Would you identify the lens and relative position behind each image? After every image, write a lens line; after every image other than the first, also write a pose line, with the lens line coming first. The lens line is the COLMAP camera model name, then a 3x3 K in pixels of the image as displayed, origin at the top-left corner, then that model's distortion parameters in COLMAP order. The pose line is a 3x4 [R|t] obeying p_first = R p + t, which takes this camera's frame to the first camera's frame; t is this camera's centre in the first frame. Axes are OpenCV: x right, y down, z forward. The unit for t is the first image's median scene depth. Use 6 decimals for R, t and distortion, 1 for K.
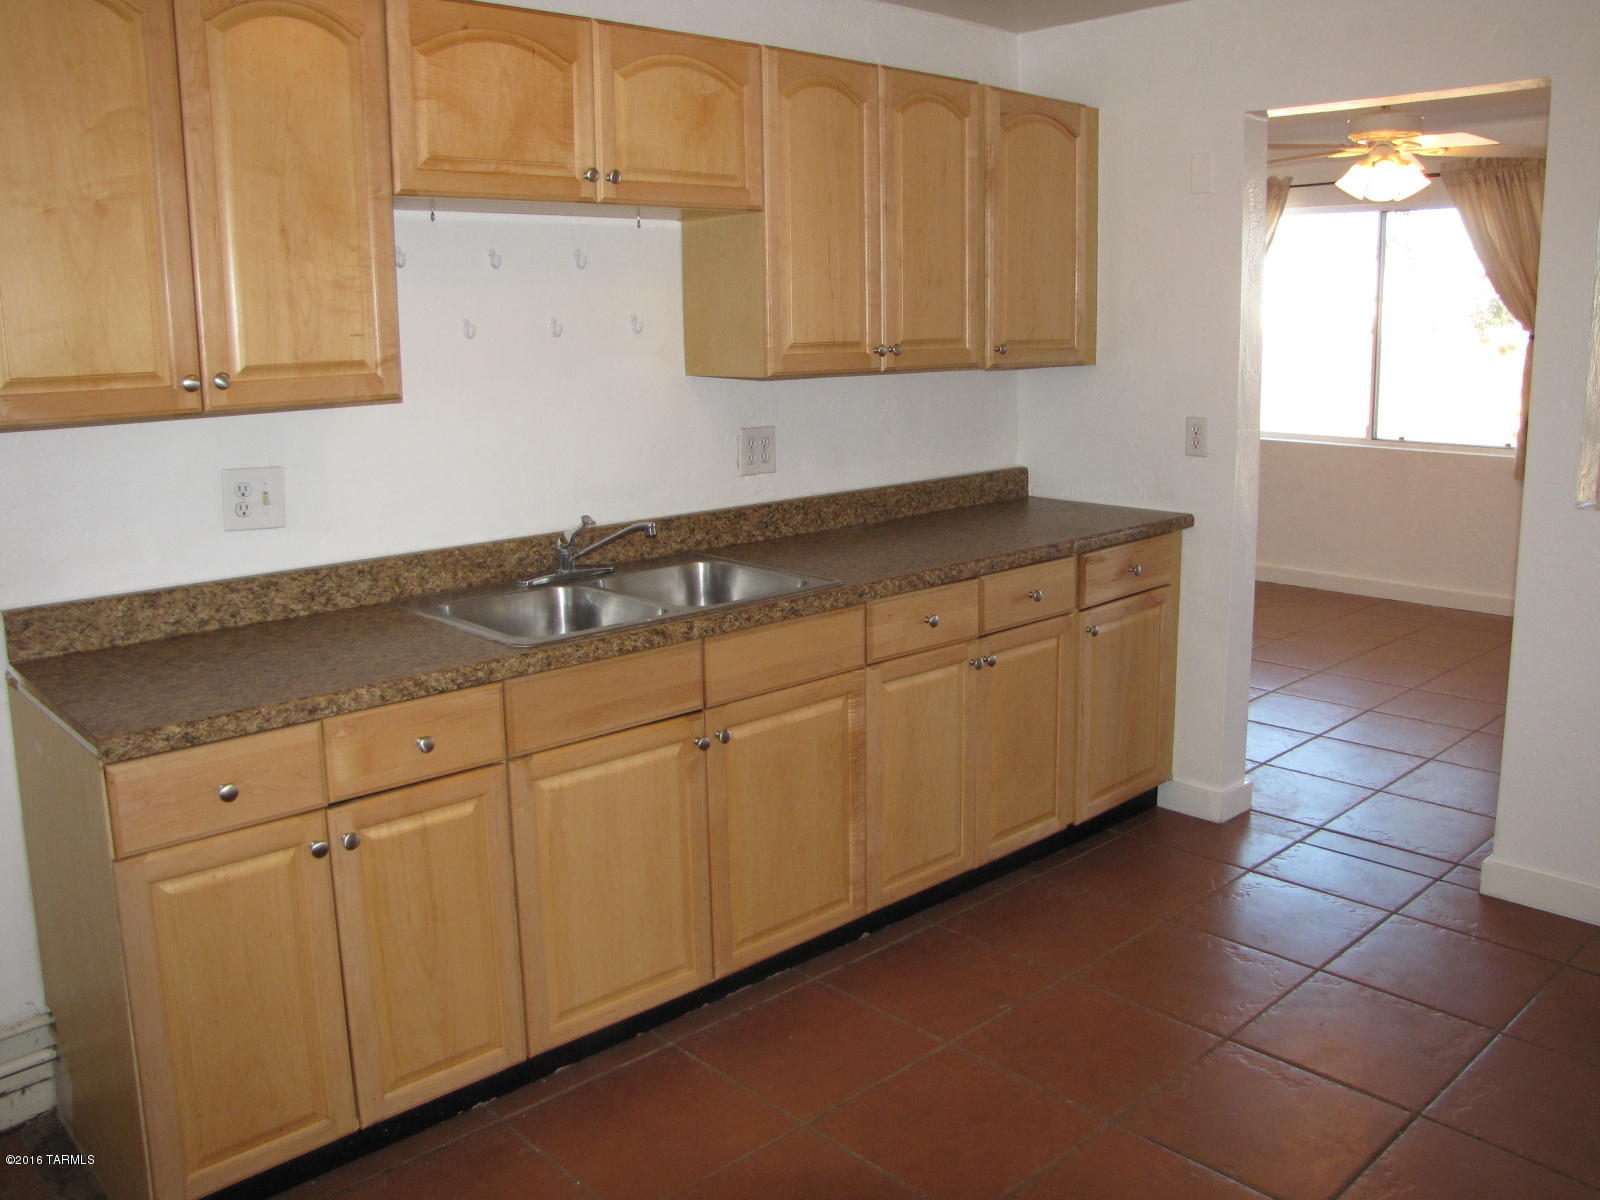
lens RADIAL K [[1337.6, 0, 803.6], [0, 1337.6, 566.8], [0, 0, 1]] dist [-0.187128, 0.154683]
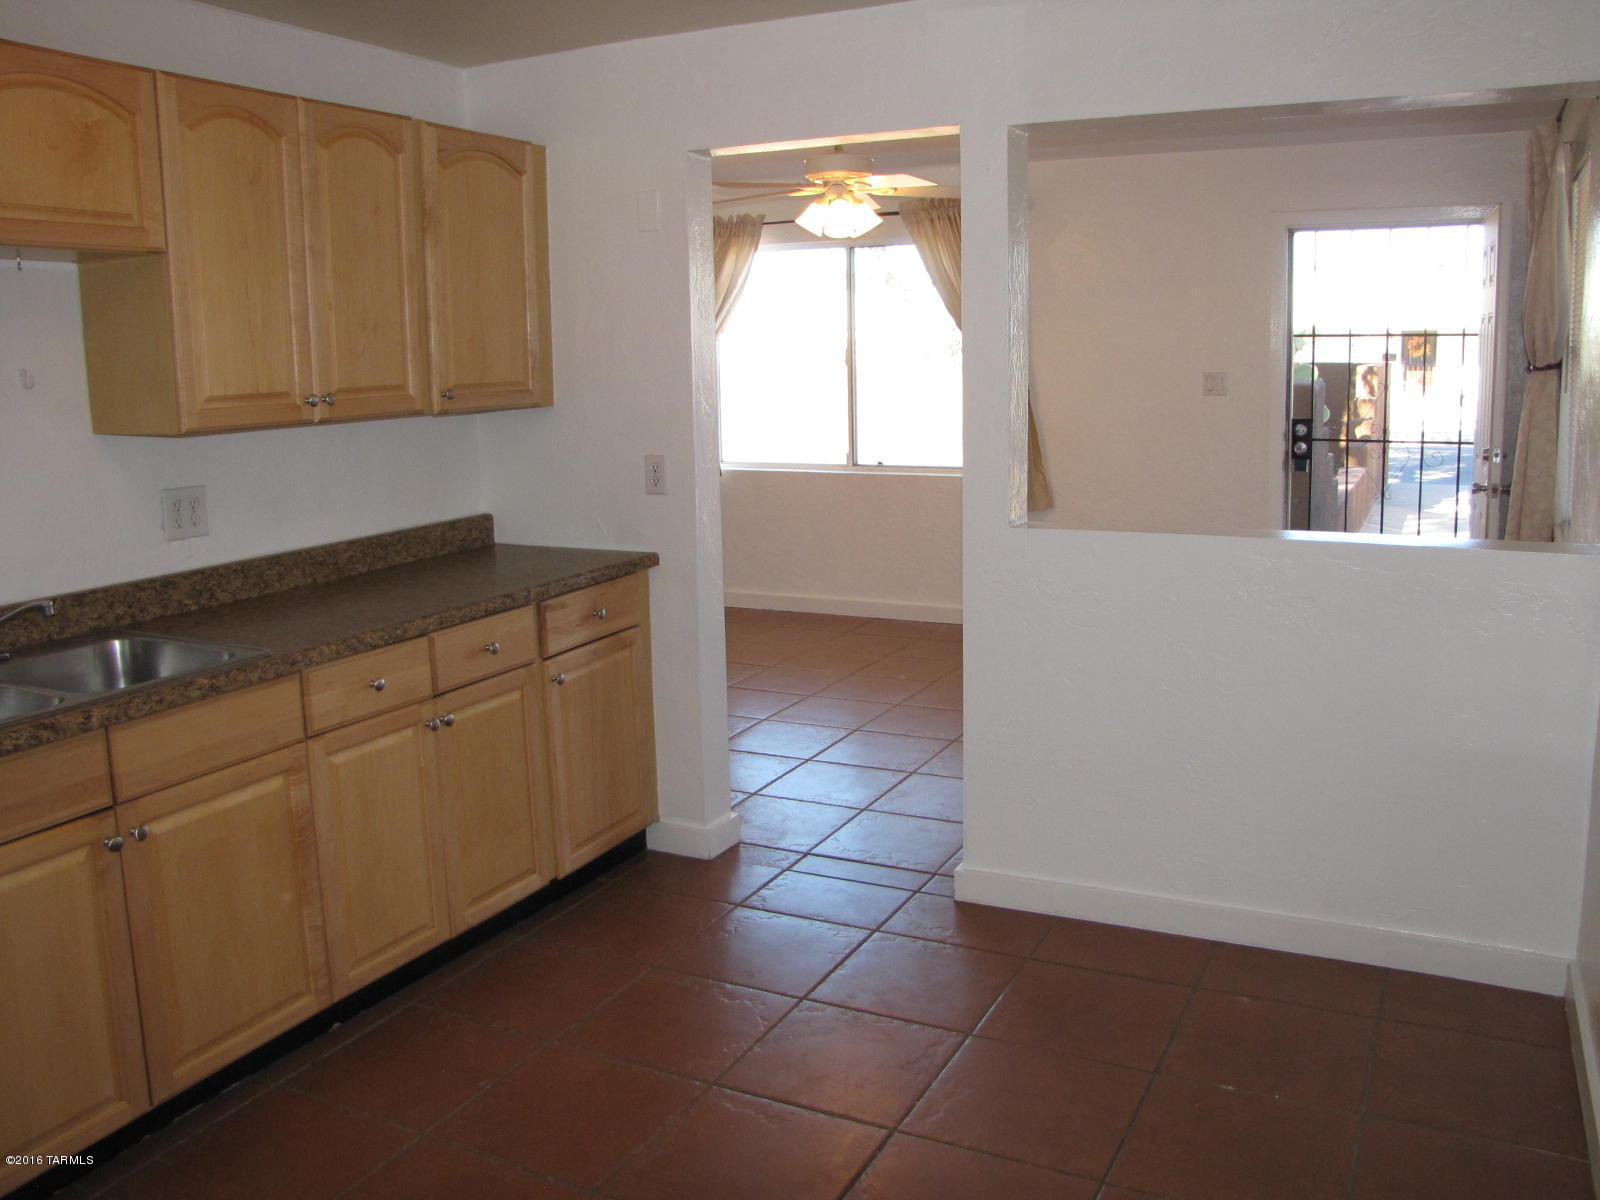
lens RADIAL K [[1337.6, 0, 803.6], [0, 1337.6, 566.8], [0, 0, 1]] dist [-0.187128, 0.154683]
pose [[0.938183, -0.059051, 0.341066, 0.059668], [0.068340, 0.997545, -0.015274, -0.007039], [-0.339327, 0.037638, 0.939915, 0.018591]]
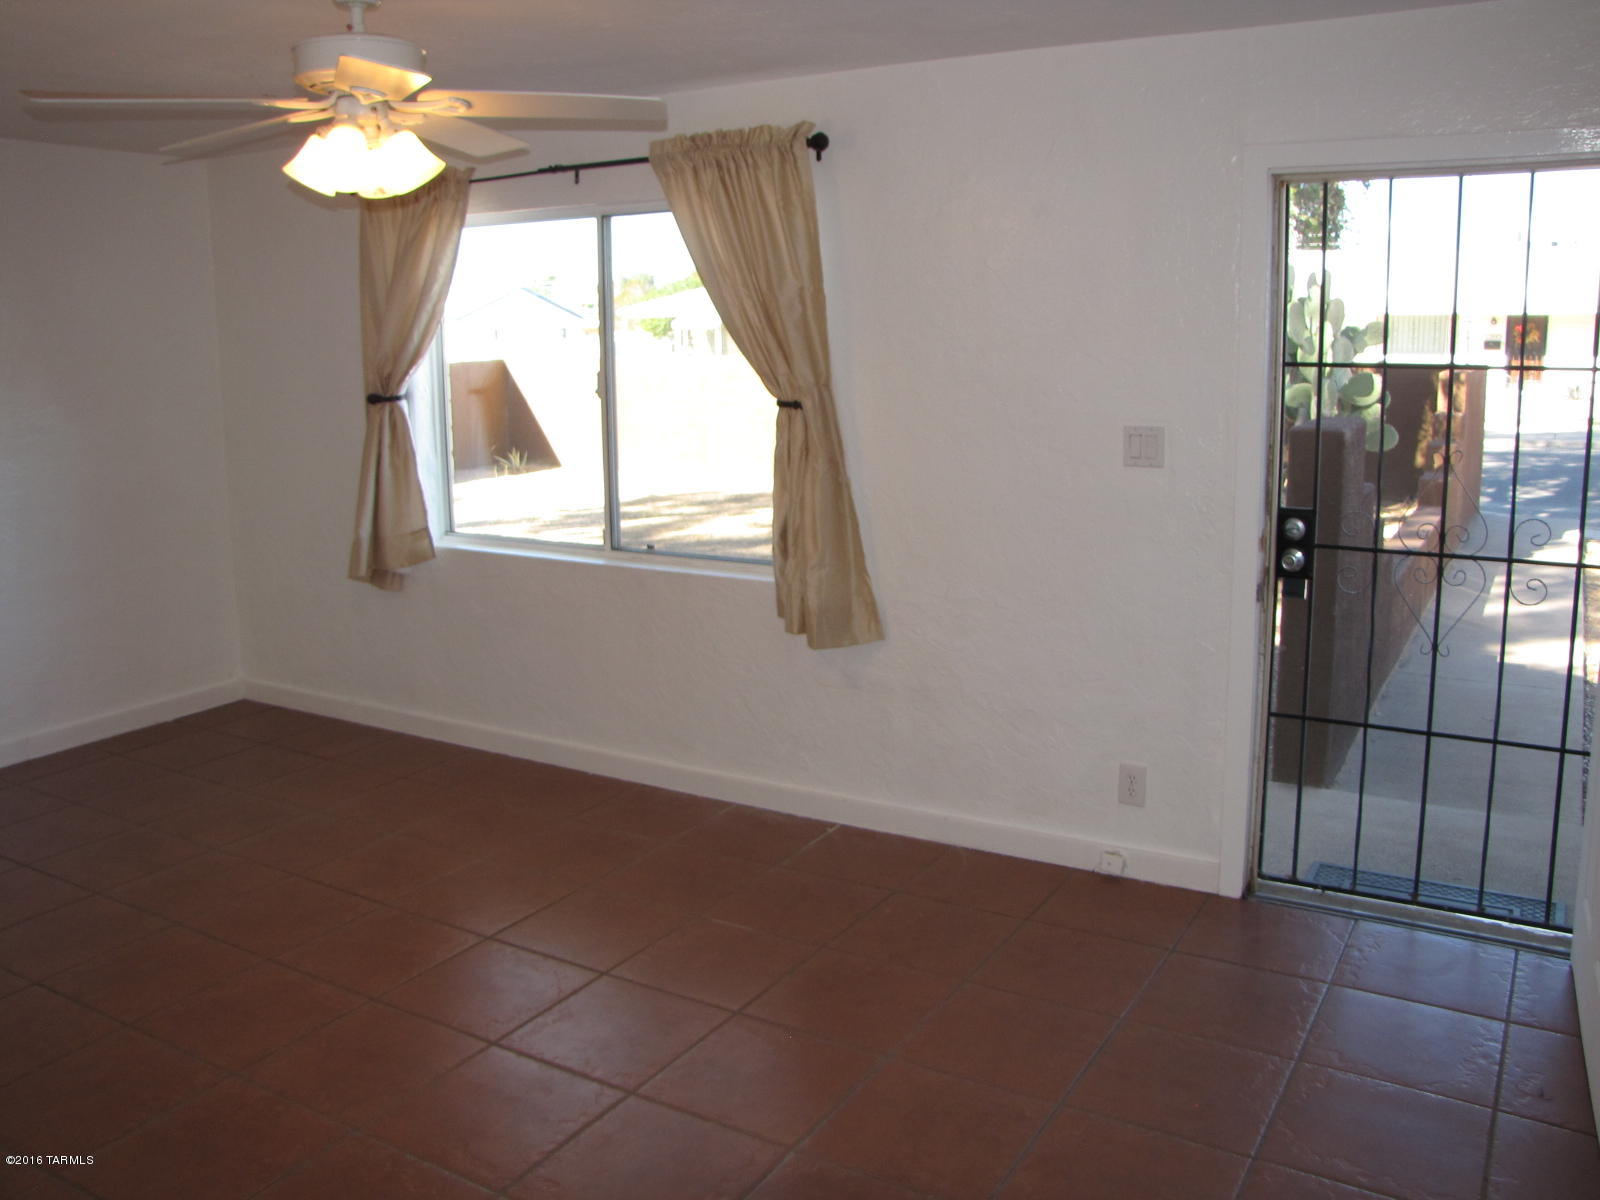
lens RADIAL K [[1337.6, 0, 803.6], [0, 1337.6, 566.8], [0, 0, 1]] dist [-0.187128, 0.154683]
pose [[0.957915, -0.044710, 0.283549, 0.643015], [0.048279, 0.998818, -0.005608, -0.154647], [-0.282964, 0.019061, 0.958941, 0.570244]]
